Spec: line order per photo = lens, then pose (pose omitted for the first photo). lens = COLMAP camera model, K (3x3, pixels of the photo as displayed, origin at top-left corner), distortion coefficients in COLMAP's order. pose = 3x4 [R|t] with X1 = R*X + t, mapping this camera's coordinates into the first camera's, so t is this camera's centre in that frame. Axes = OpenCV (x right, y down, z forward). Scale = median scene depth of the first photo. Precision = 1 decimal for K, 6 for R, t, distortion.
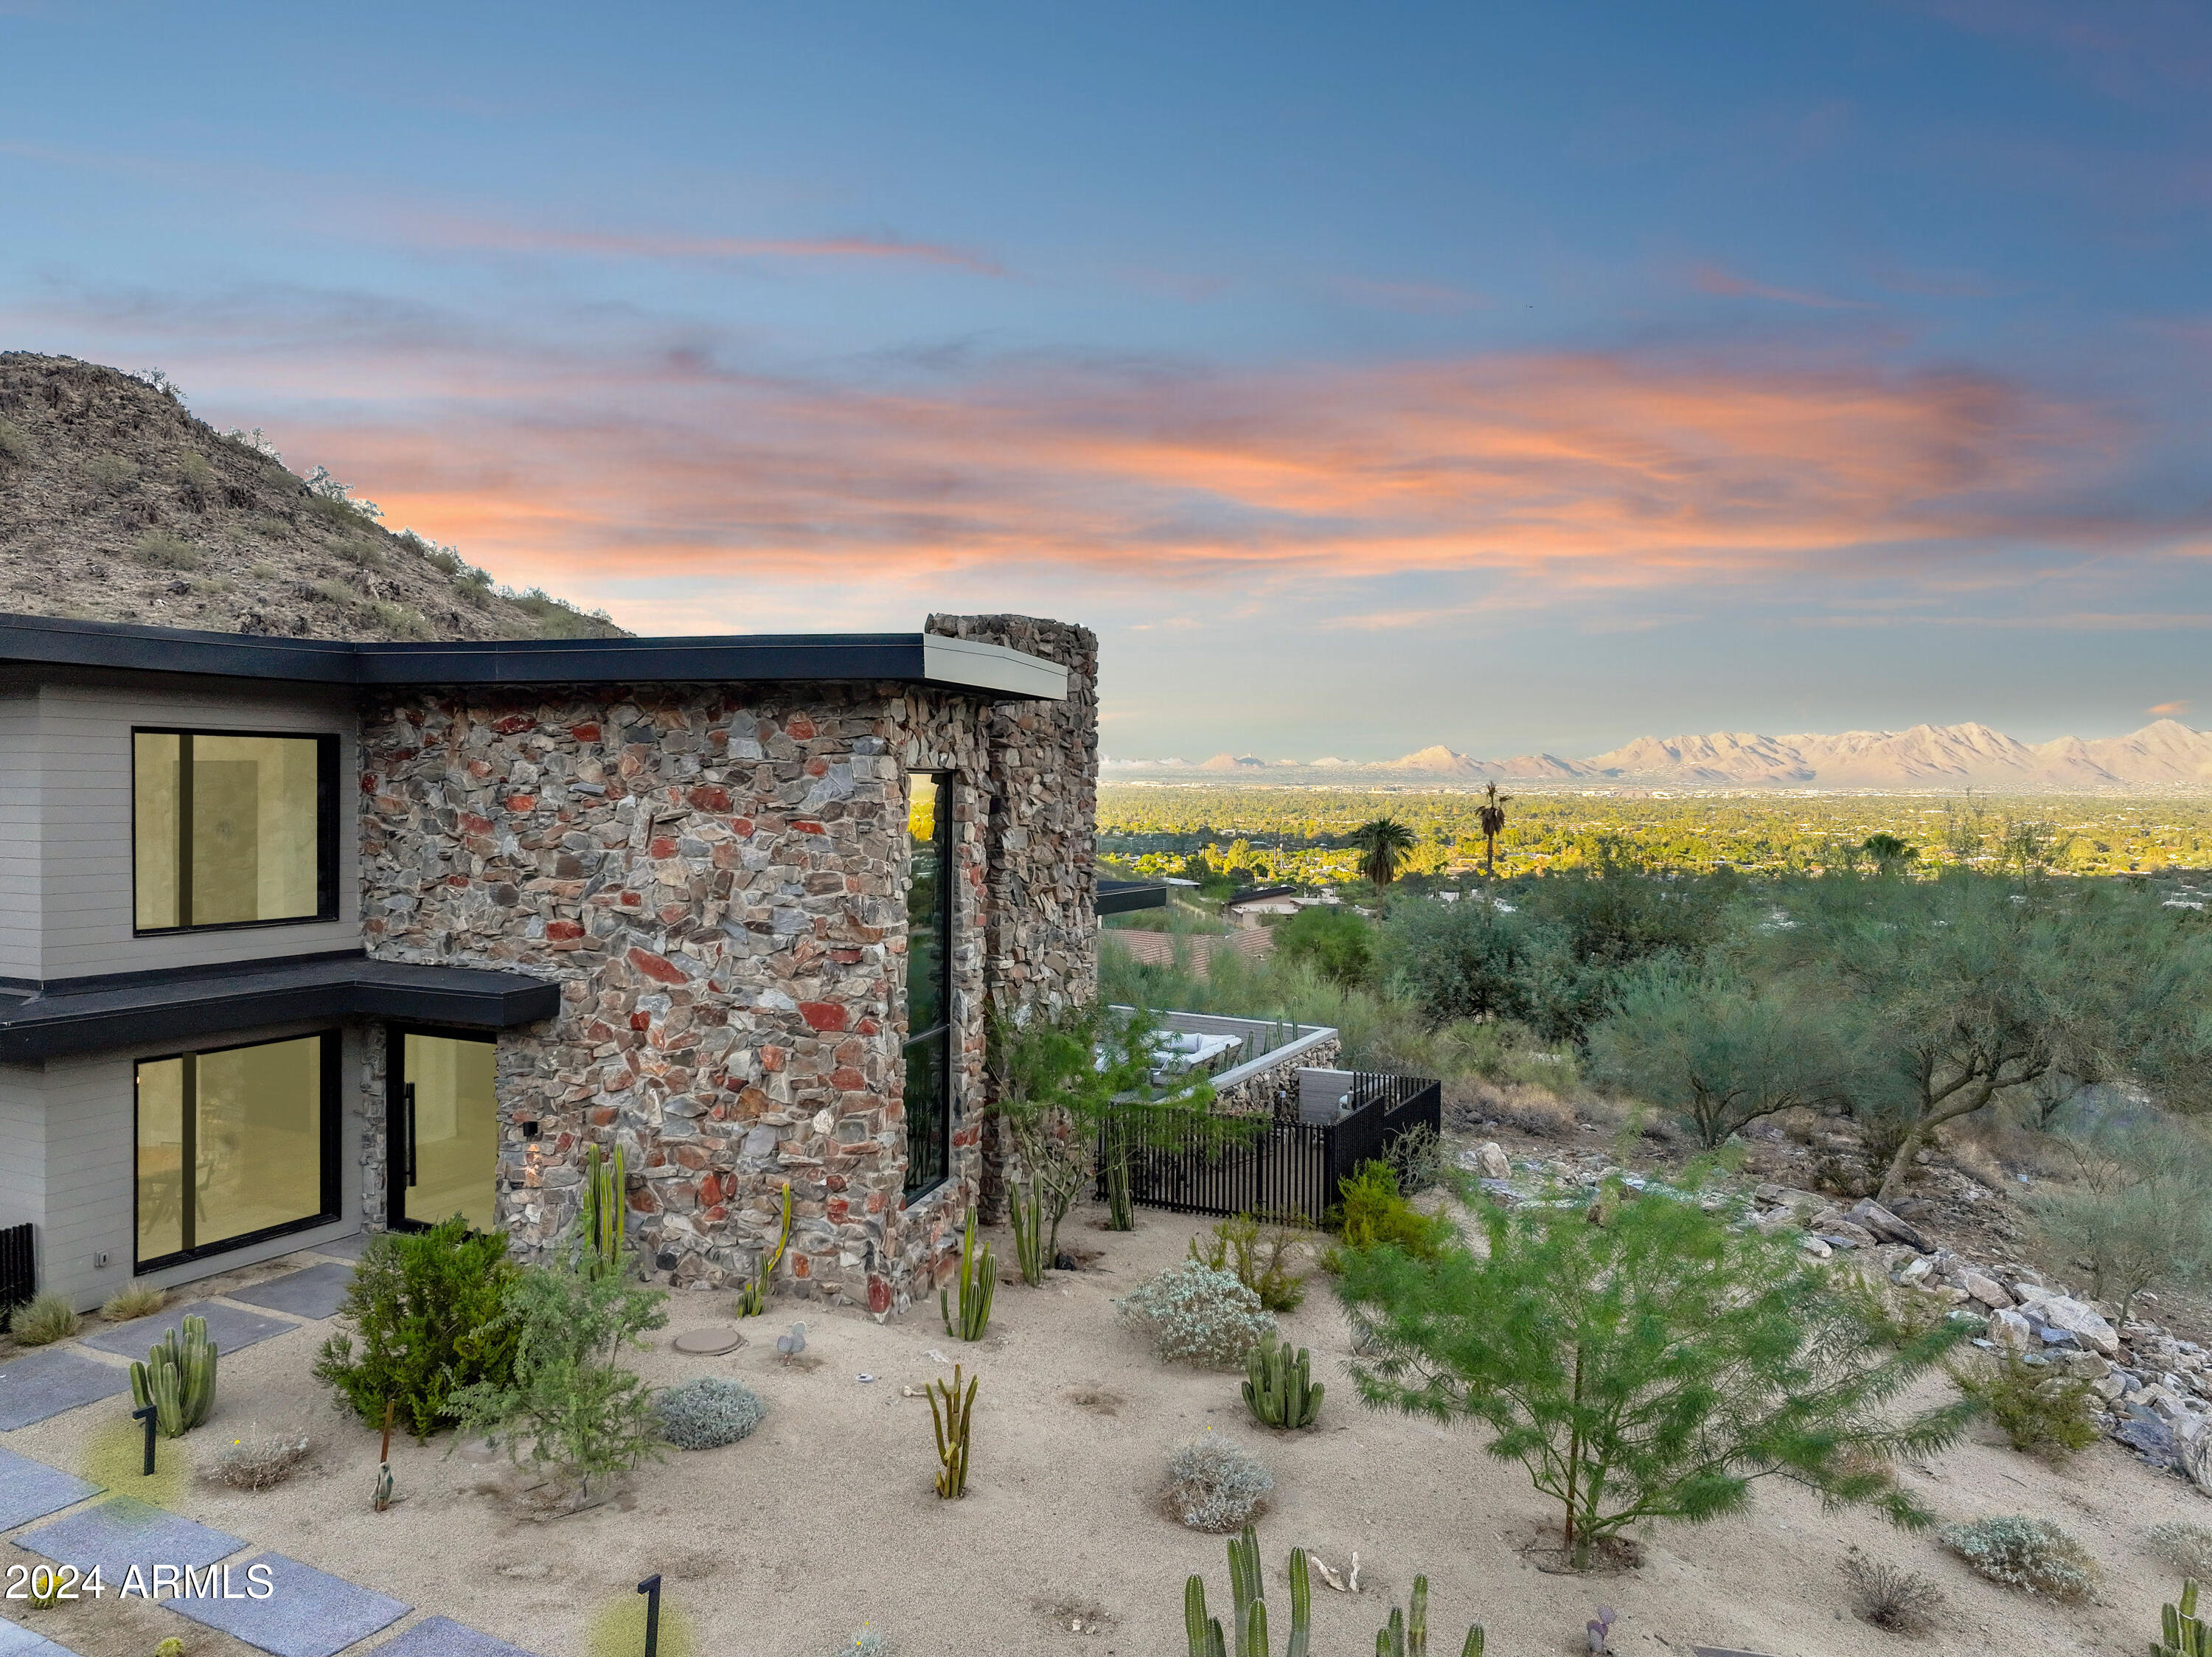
lens RADIAL K [[1594.3, 0, 1117.0], [0, 1594.3, 811.9], [0, 0, 1]] dist [0.011040, -0.002146]
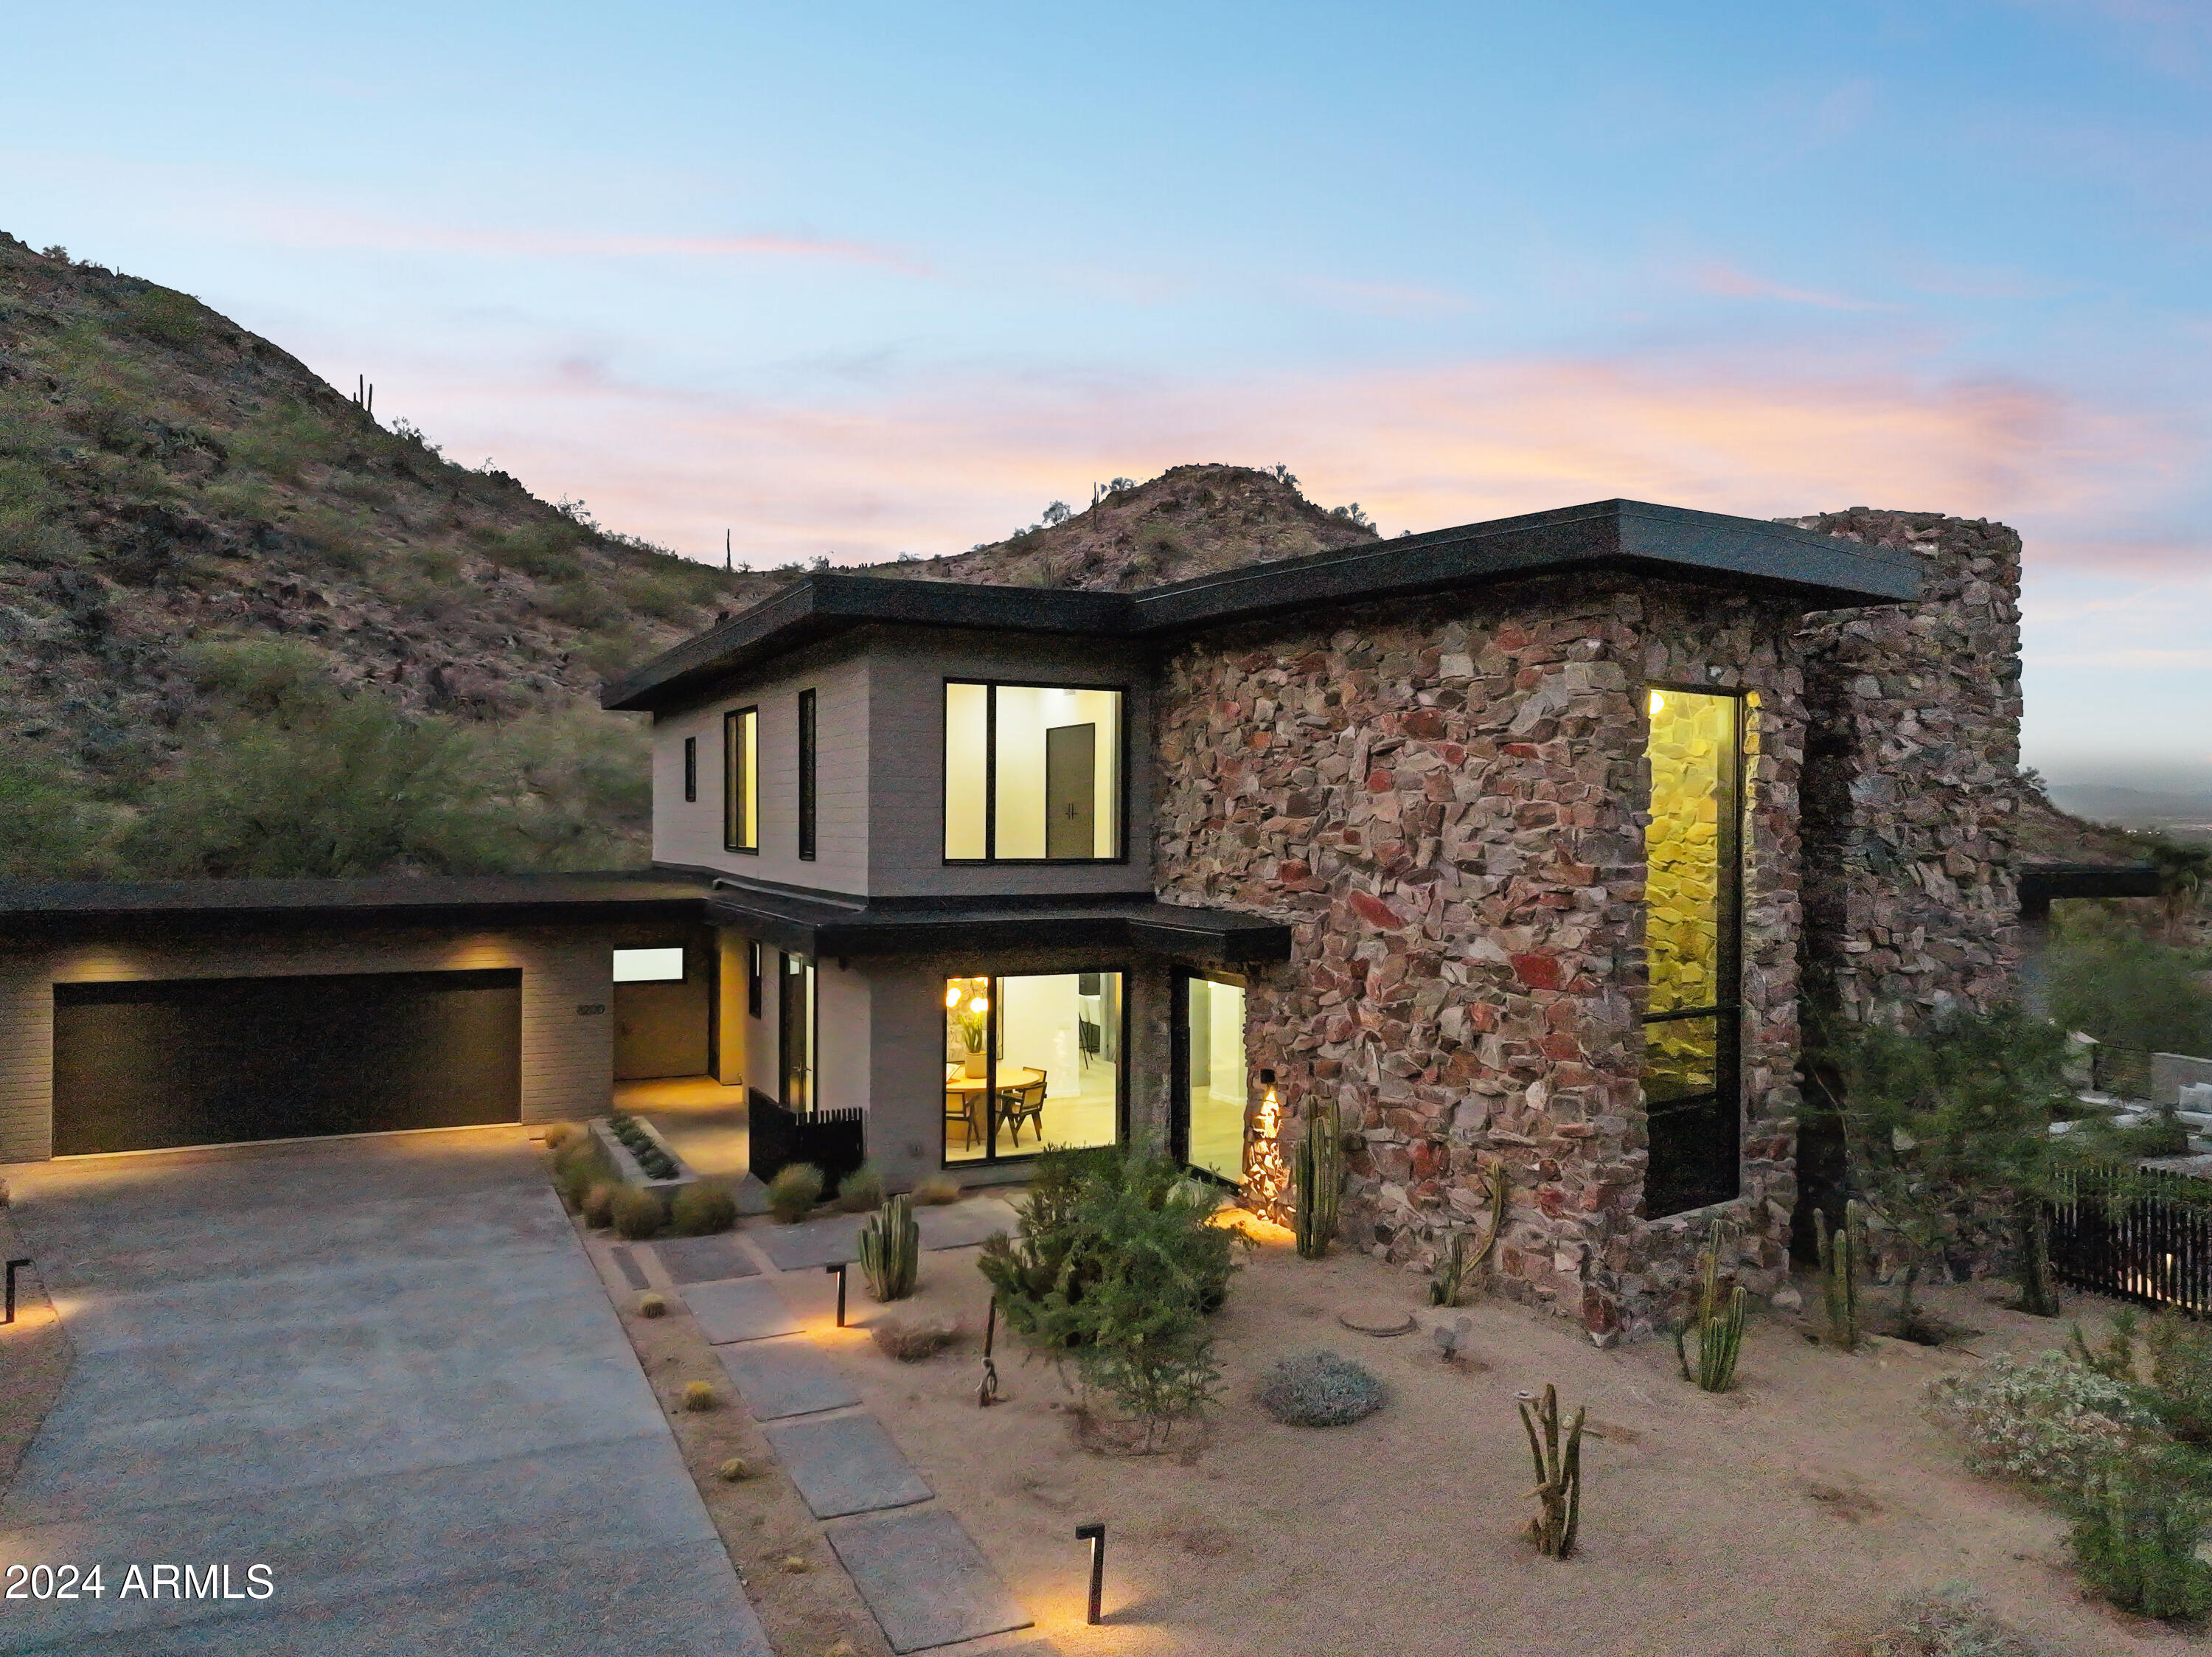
lens RADIAL K [[1594.3, 0, 1117.0], [0, 1594.3, 811.9], [0, 0, 1]] dist [0.011040, -0.002146]
pose [[0.790069, -0.008171, -0.612964, 0.157651], [-0.008817, 0.999656, -0.024691, 0.063847], [0.612955, 0.024912, 0.789725, 0.179814]]
